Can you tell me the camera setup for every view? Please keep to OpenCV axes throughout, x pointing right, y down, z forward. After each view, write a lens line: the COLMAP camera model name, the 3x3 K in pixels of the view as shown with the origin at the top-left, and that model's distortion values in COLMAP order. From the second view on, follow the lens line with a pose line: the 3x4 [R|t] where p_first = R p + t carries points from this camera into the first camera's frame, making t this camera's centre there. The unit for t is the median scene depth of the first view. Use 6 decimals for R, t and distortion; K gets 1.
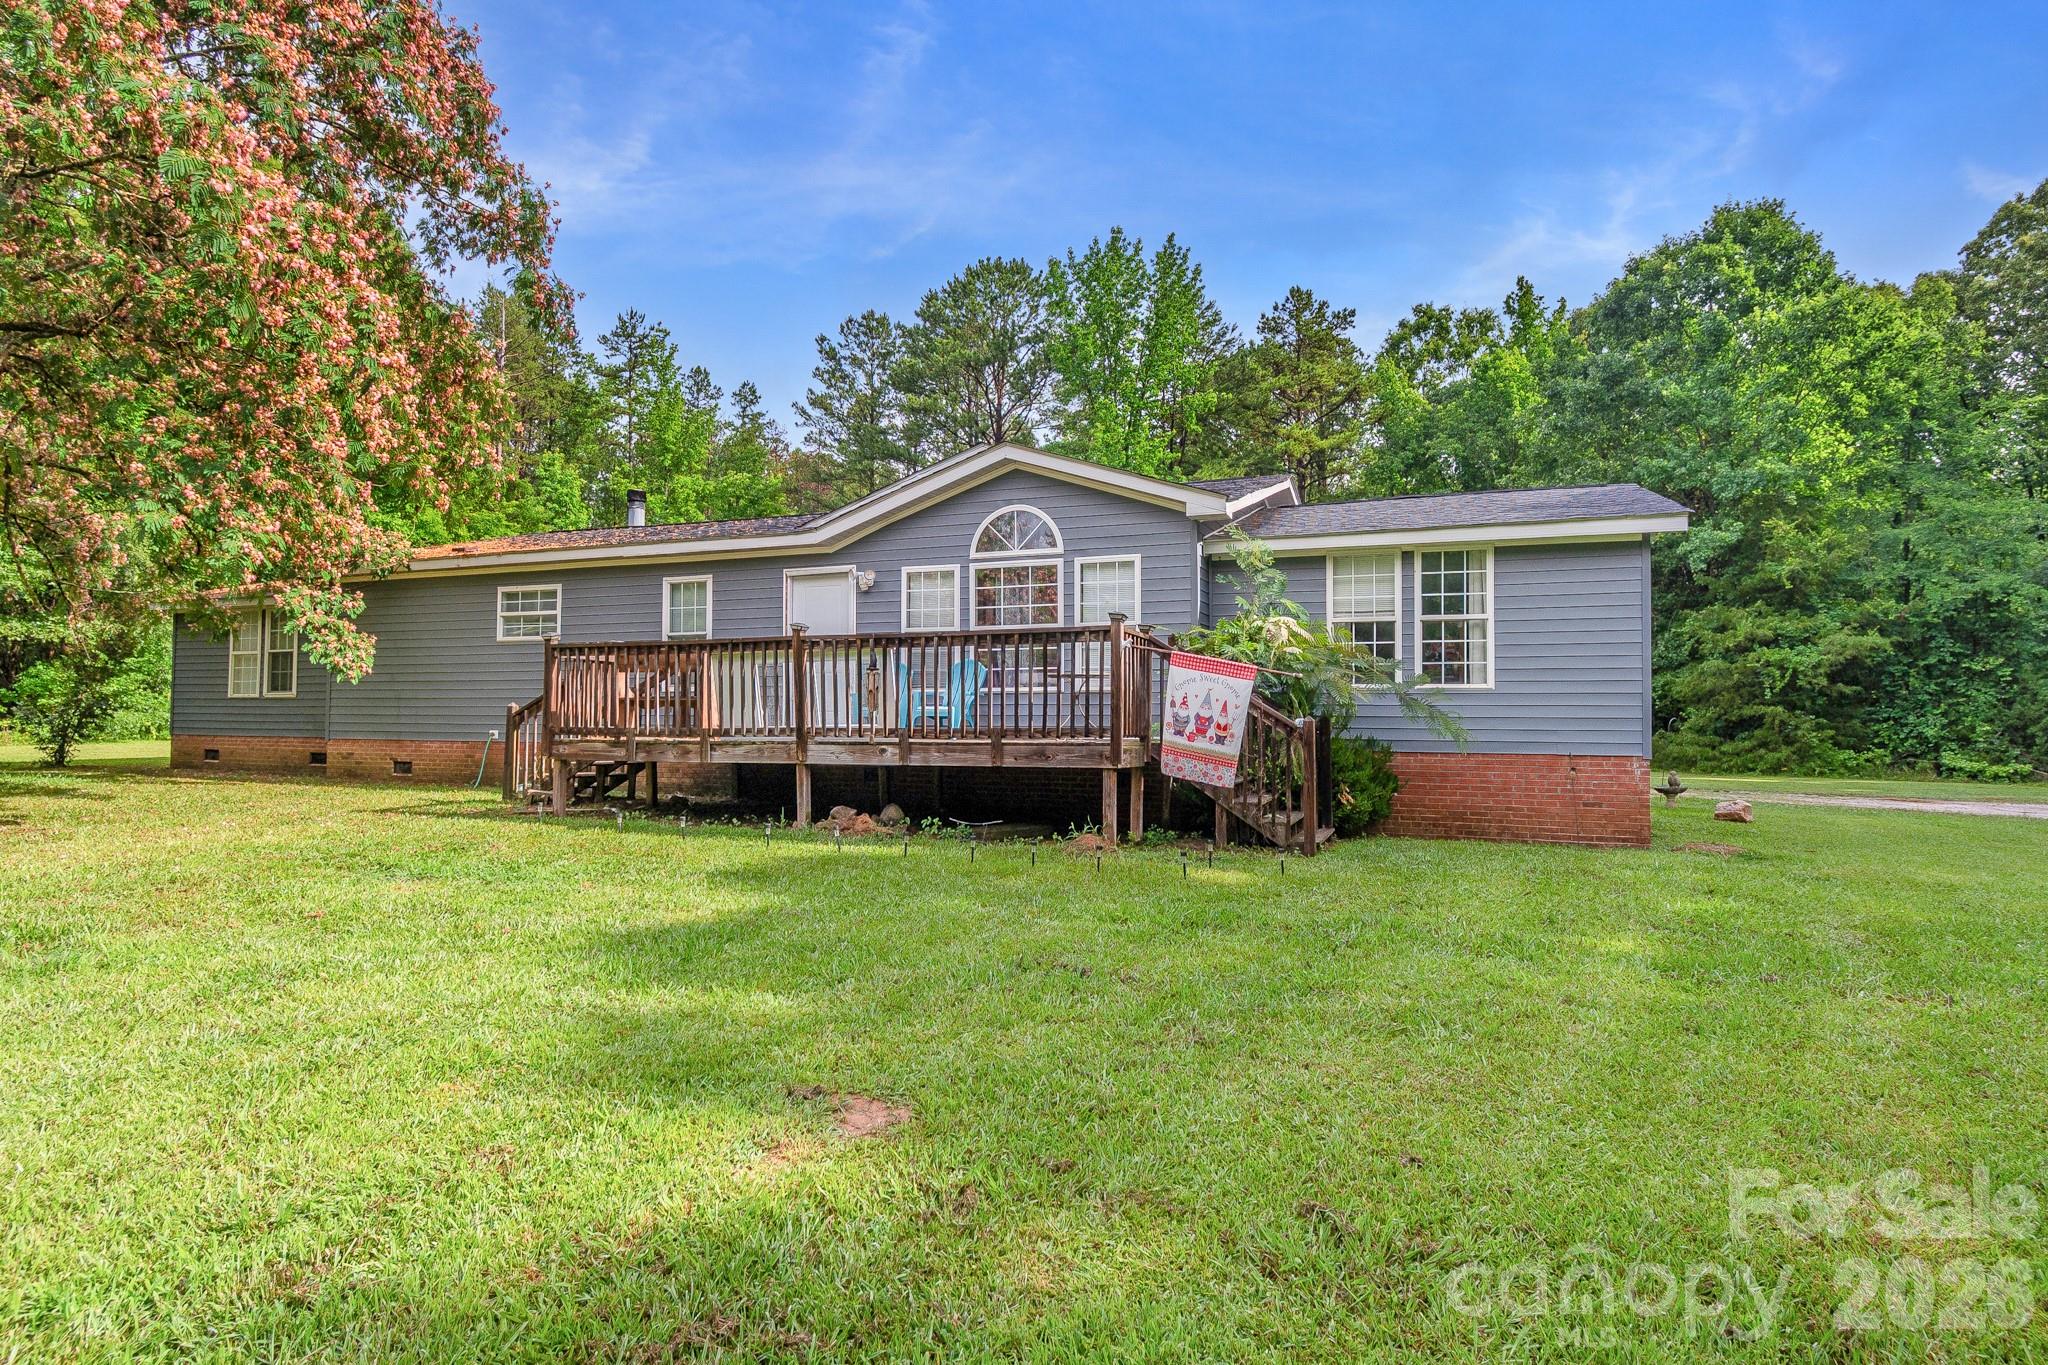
lens RADIAL K [[1034.2, 0, 1050.9], [0, 1034.2, 680.0], [0, 0, 1]] dist [-0.003799, -0.000620]
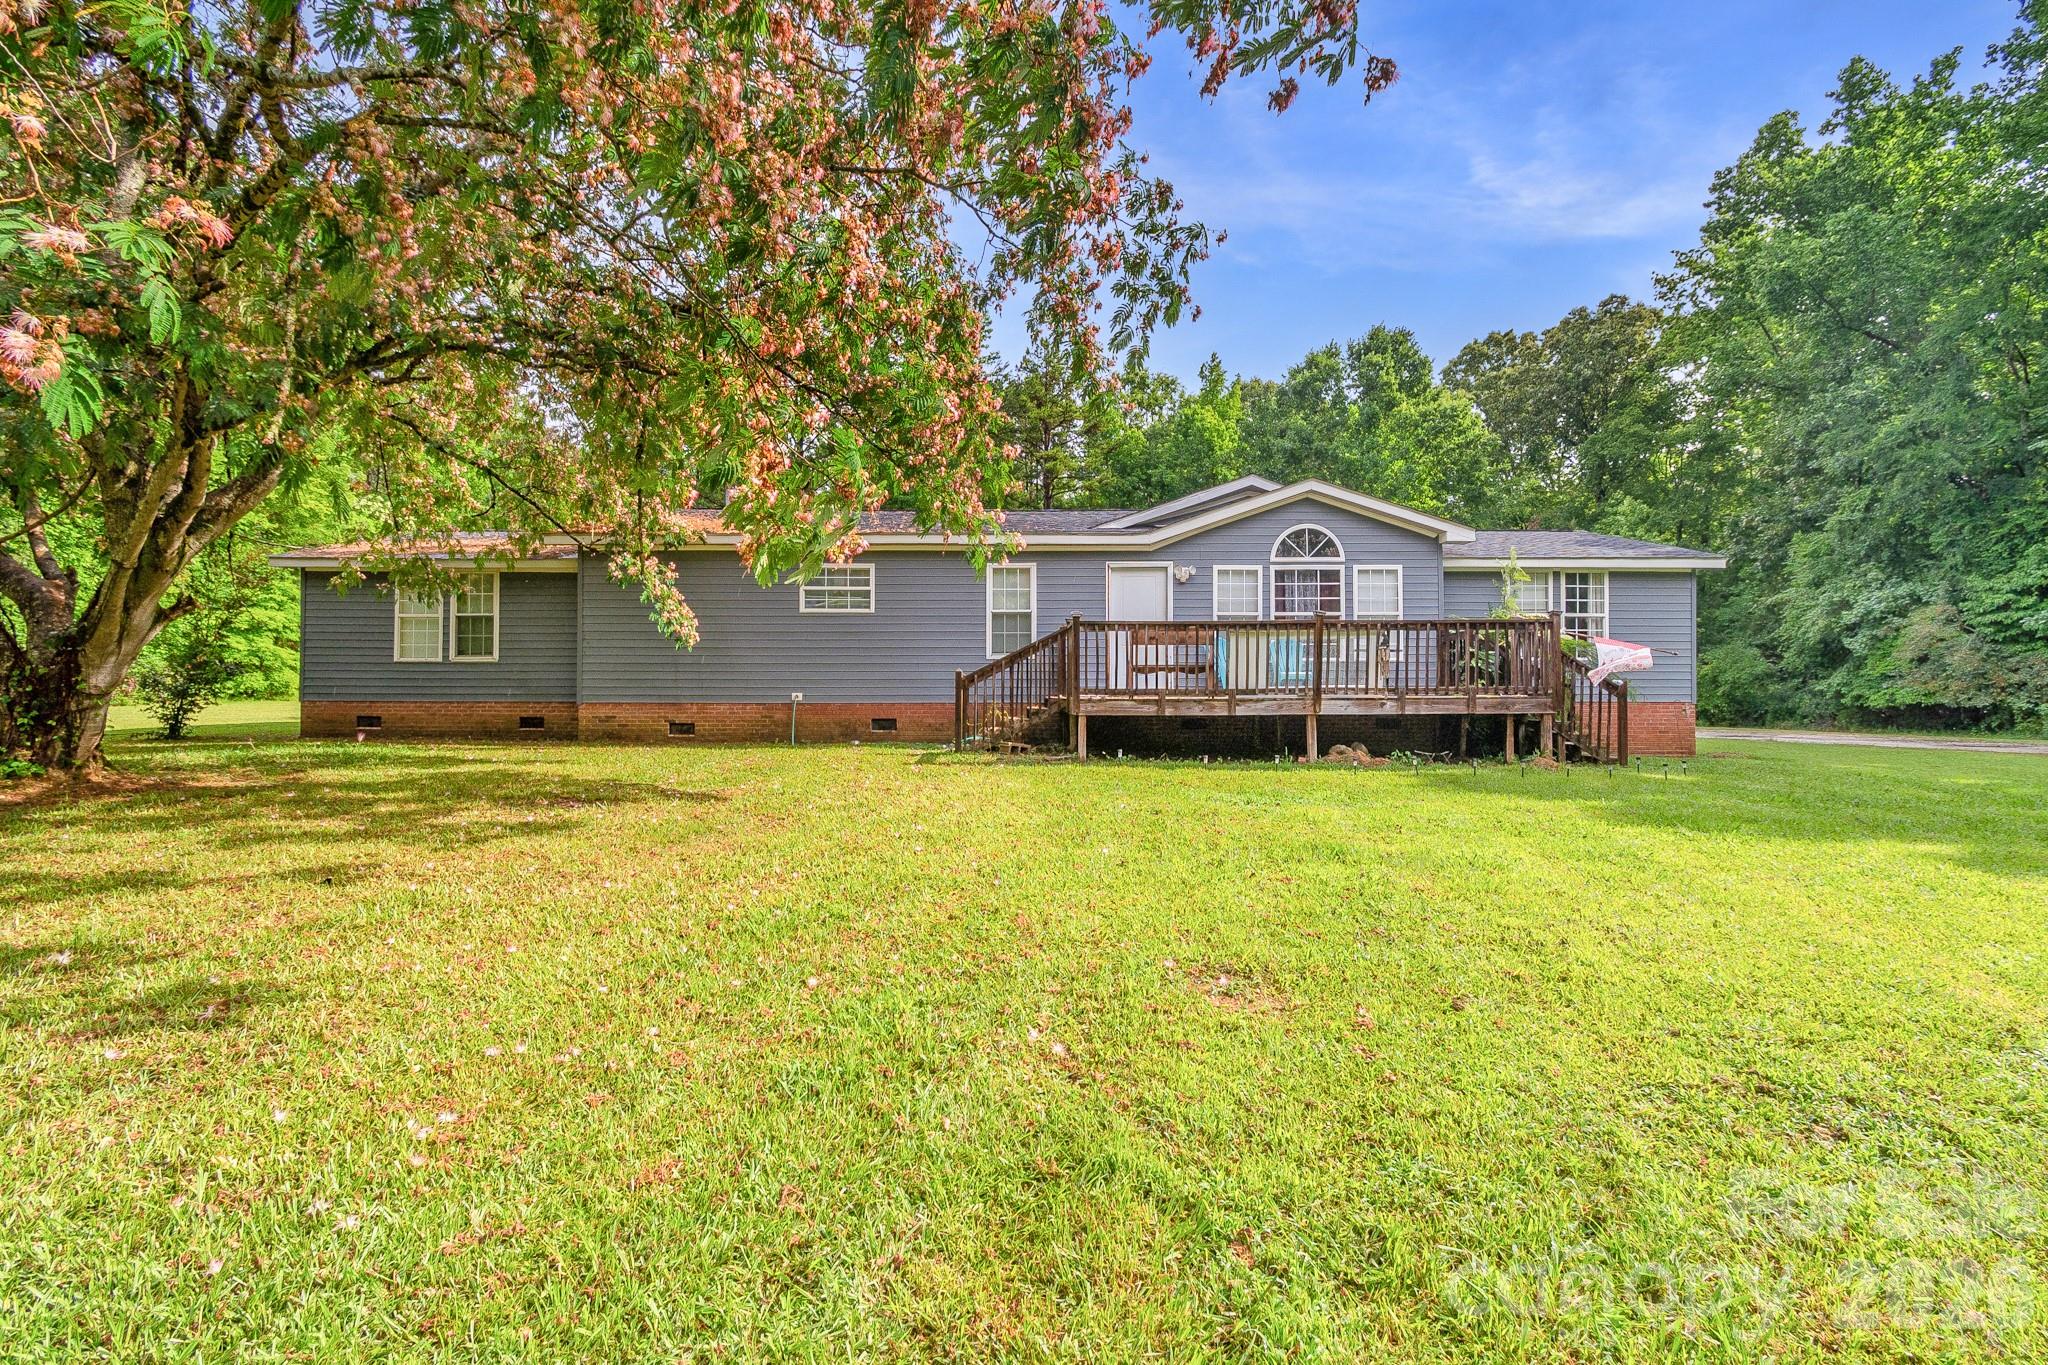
lens RADIAL K [[887.3, 0, 964.3], [0, 887.3, 656.9], [0, 0, 1]] dist [0.001137, -0.000415]
pose [[0.937388, 0.006572, 0.348225, -0.873850], [-0.010112, 0.999914, 0.008347, 0.000739], [-0.348140, -0.011346, 0.937374, 0.059627]]
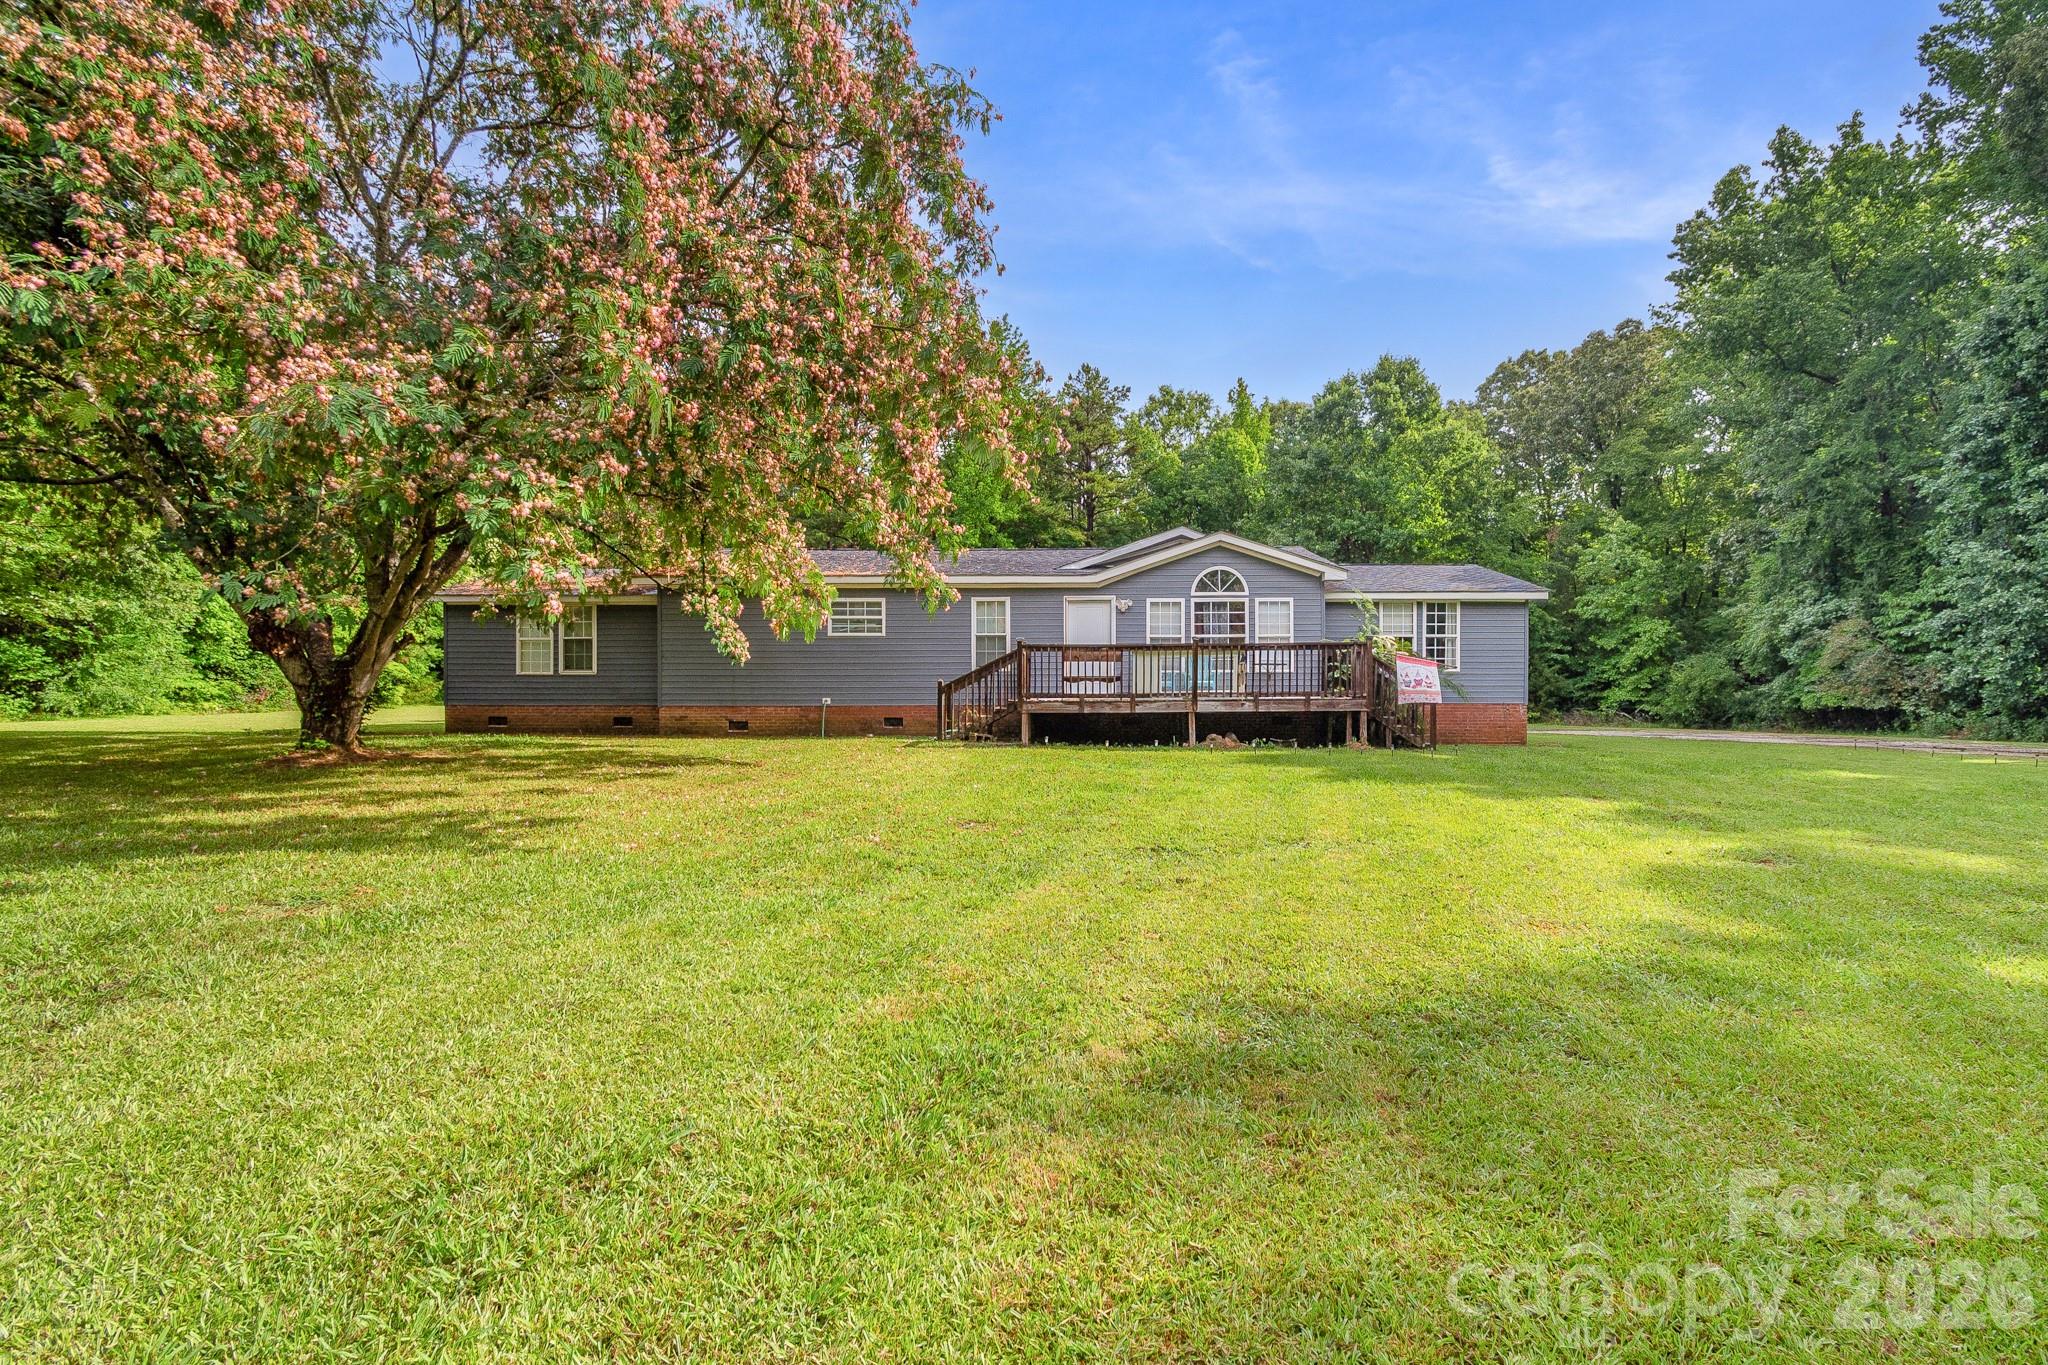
lens RADIAL K [[914.6, 0, 1033.5], [0, 914.6, 685.1], [0, 0, 1]] dist [0.002079, -0.001976]
pose [[0.940512, -0.003573, 0.339742, -0.871459], [-0.007332, 0.999498, 0.030810, -0.012735], [-0.339682, -0.031468, 0.940014, -0.365924]]
